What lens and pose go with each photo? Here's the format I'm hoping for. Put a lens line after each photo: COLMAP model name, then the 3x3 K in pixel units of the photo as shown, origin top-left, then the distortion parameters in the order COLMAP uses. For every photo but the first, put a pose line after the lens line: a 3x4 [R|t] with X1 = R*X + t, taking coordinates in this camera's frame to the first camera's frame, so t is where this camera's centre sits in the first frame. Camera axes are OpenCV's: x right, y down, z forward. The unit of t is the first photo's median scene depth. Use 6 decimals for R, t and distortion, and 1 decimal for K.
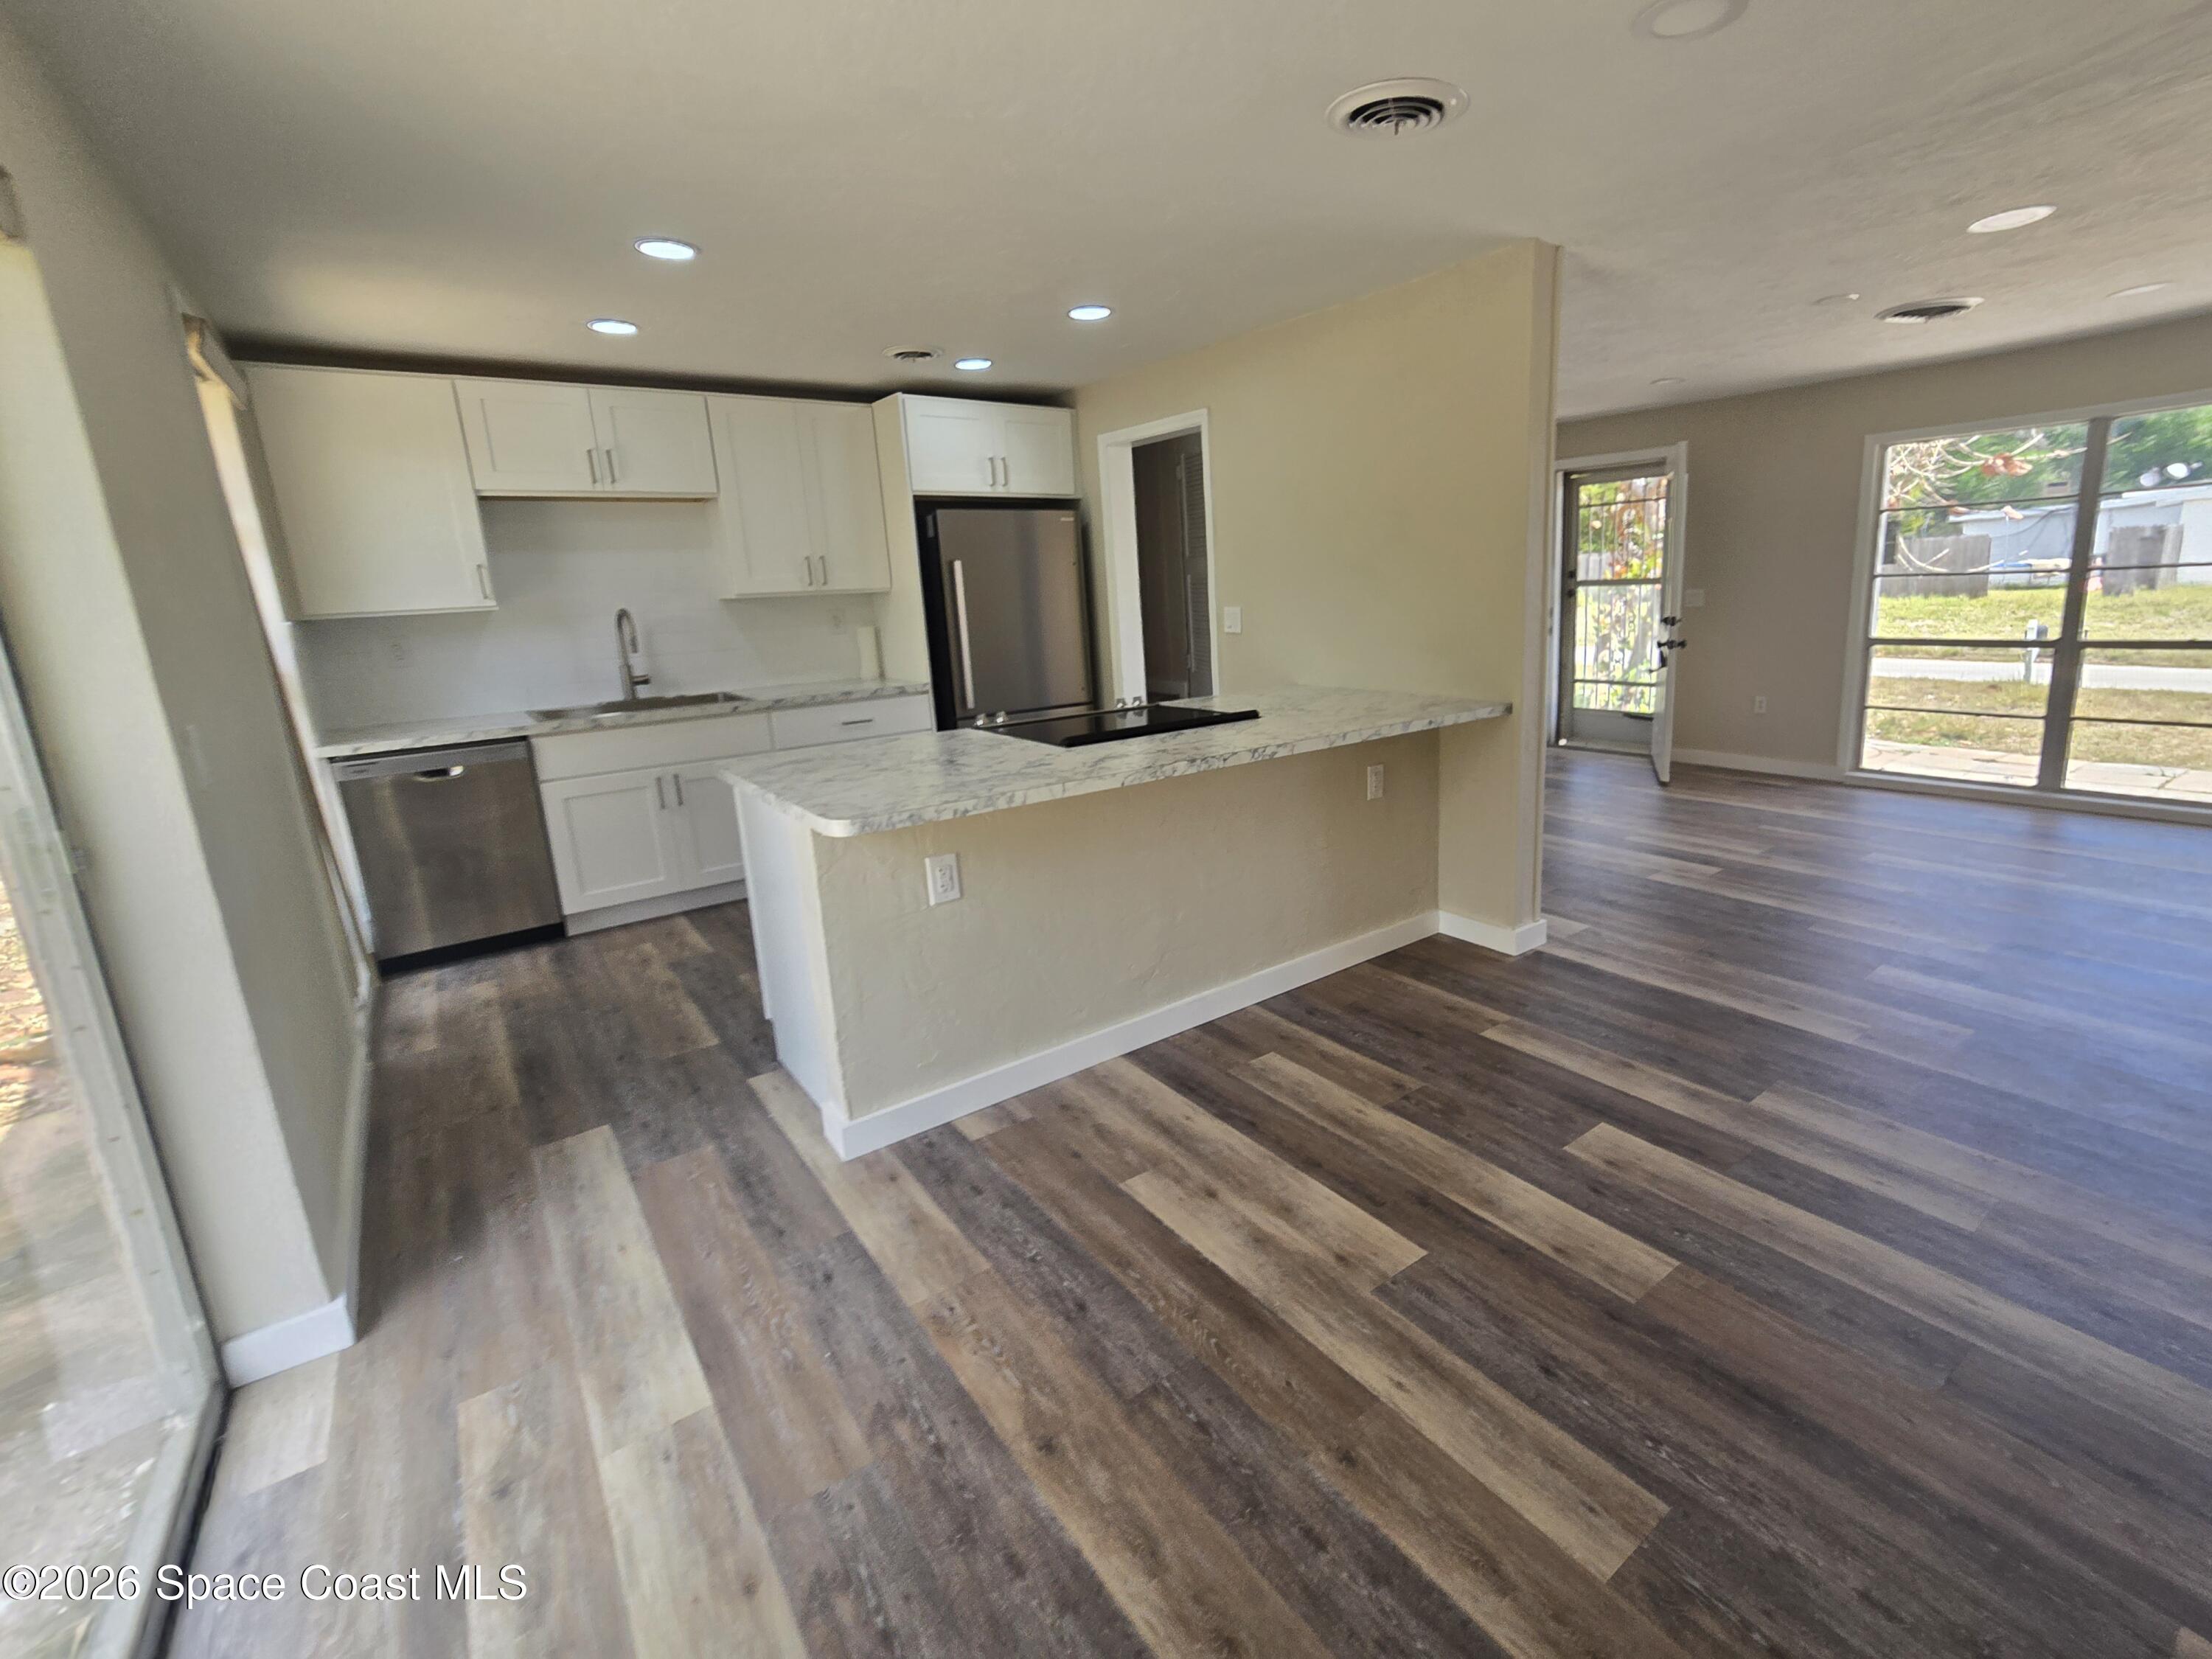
lens RADIAL K [[992.5, 0, 1213.7], [0, 992.5, 778.8], [0, 0, 1]] dist [0.001400, 0.001597]
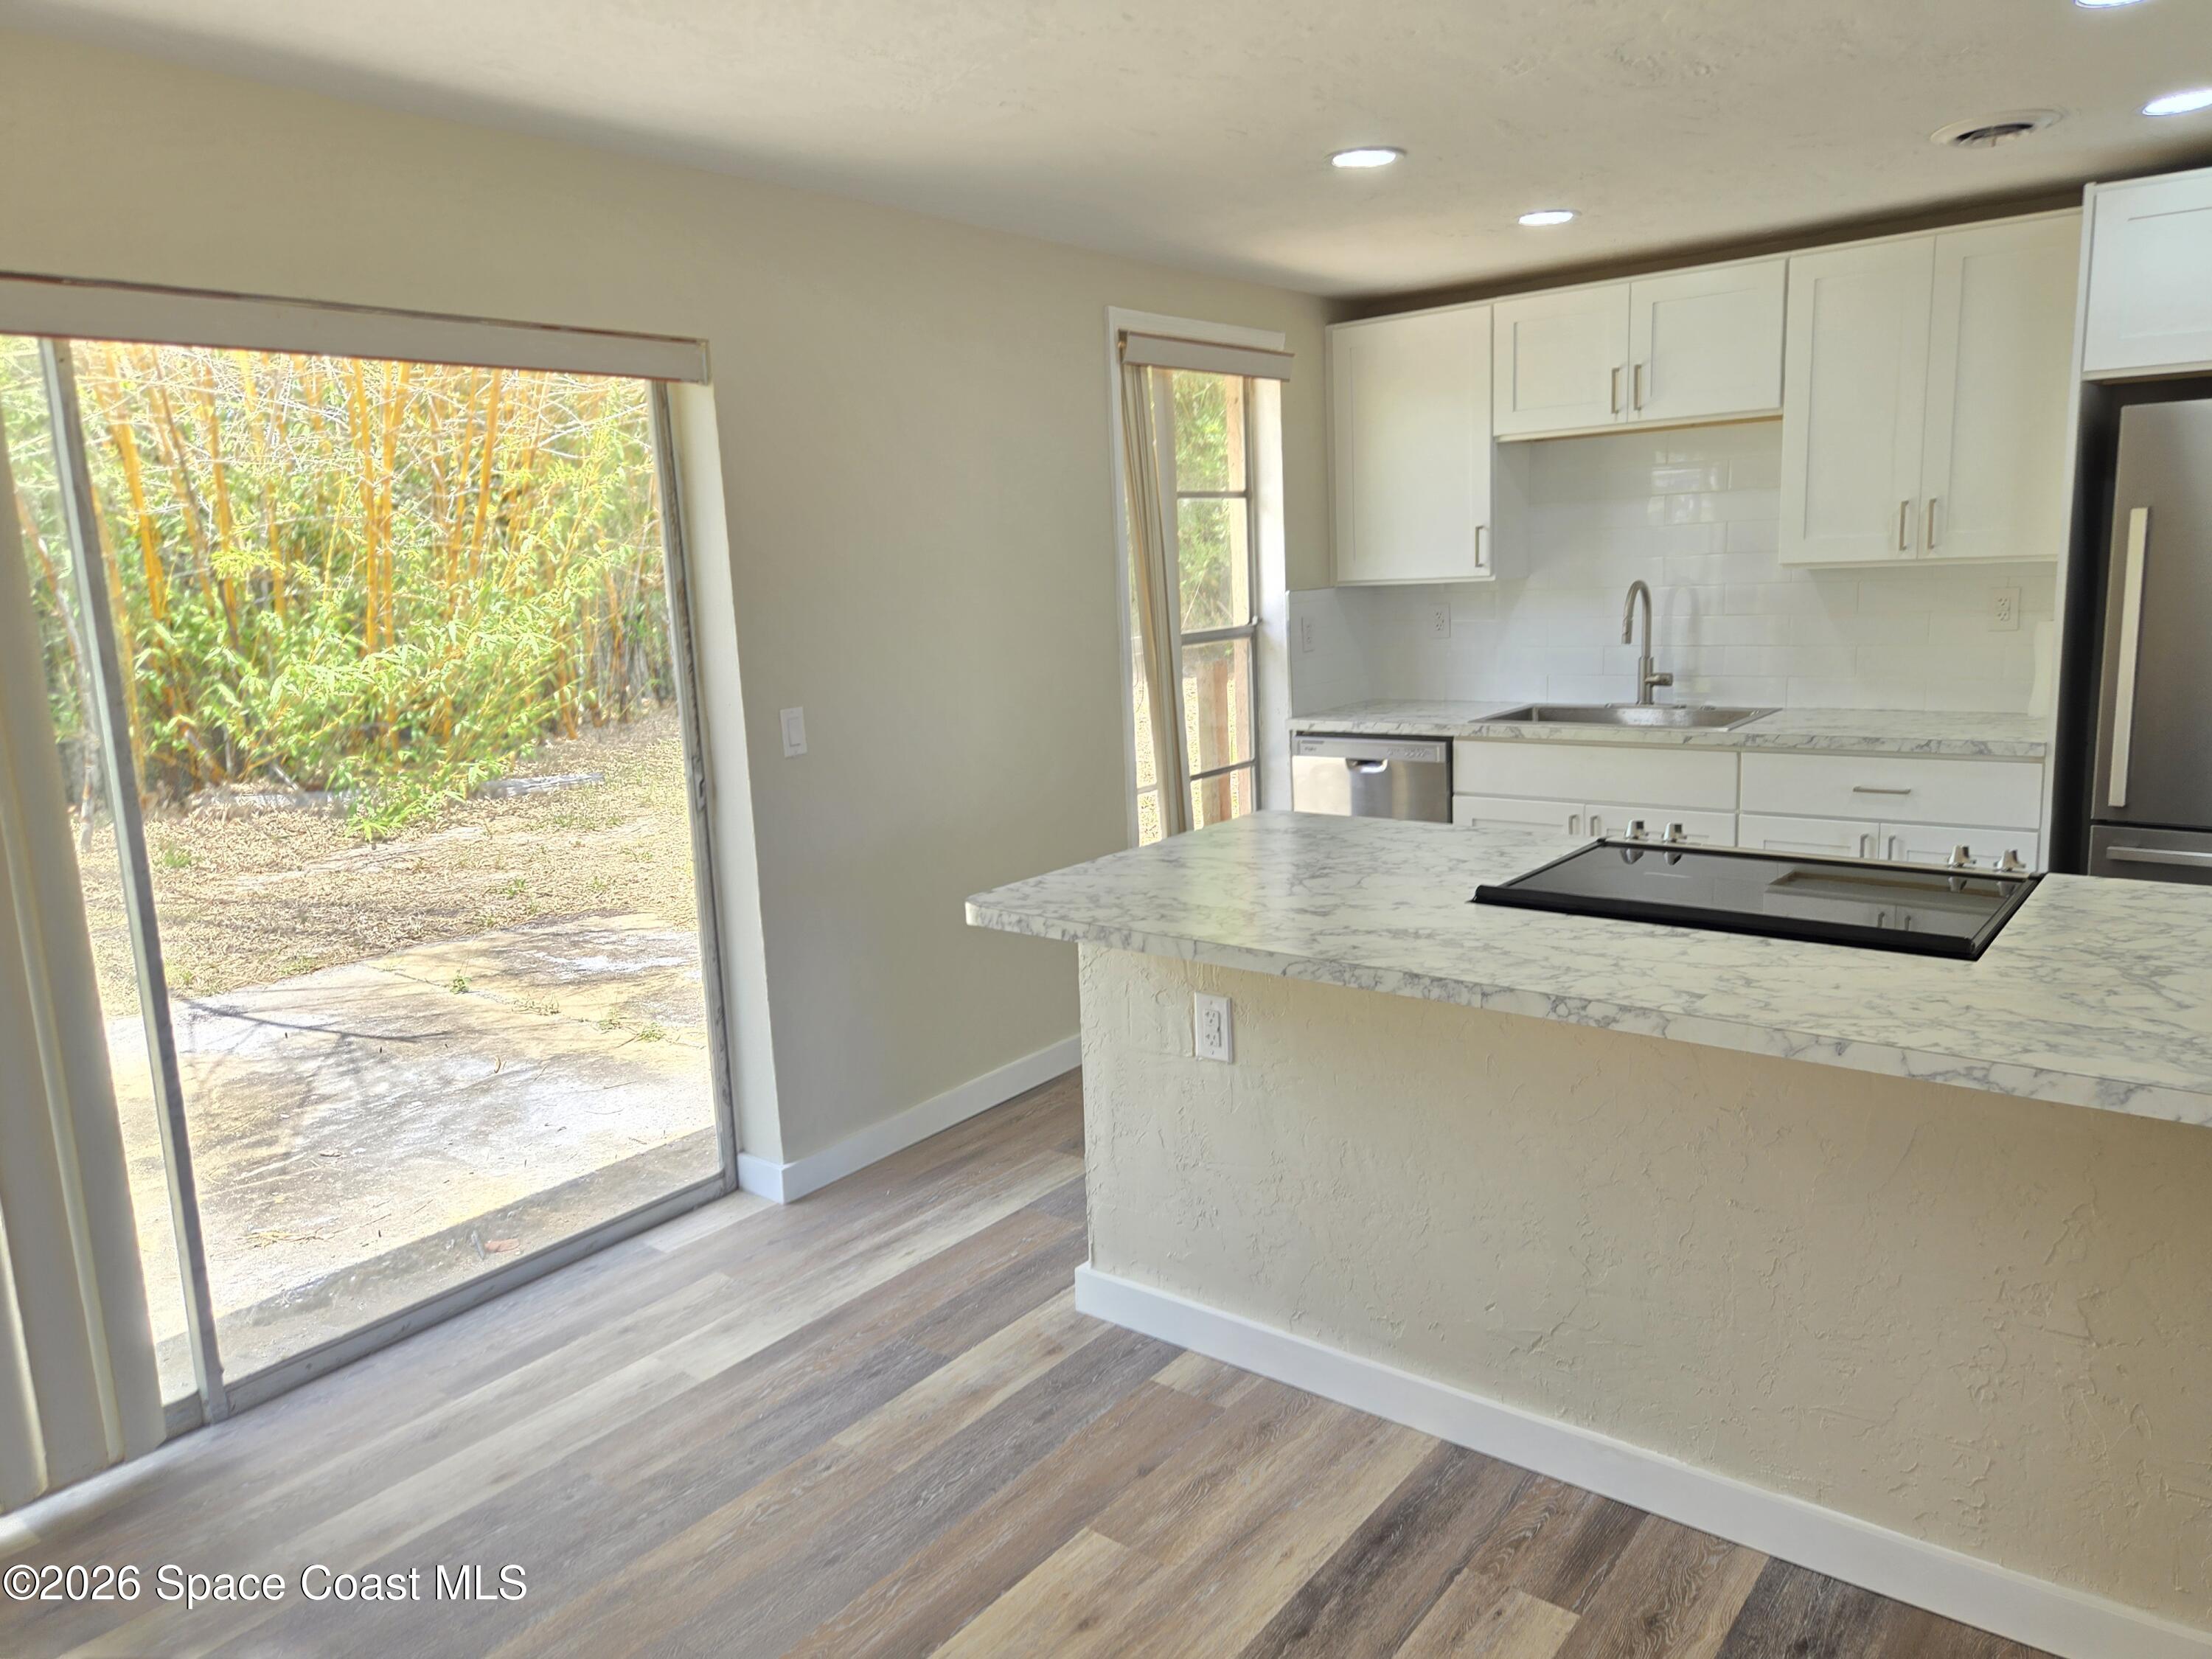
lens RADIAL K [[1510.8, 0, 1137.5], [0, 1510.8, 858.5], [0, 0, 1]] dist [0.054151, -0.031841]
pose [[0.242970, 0.225656, -0.943422, 0.718822], [-0.158904, 0.968687, 0.190775, -0.221420], [0.956930, 0.103561, 0.271220, 0.623370]]
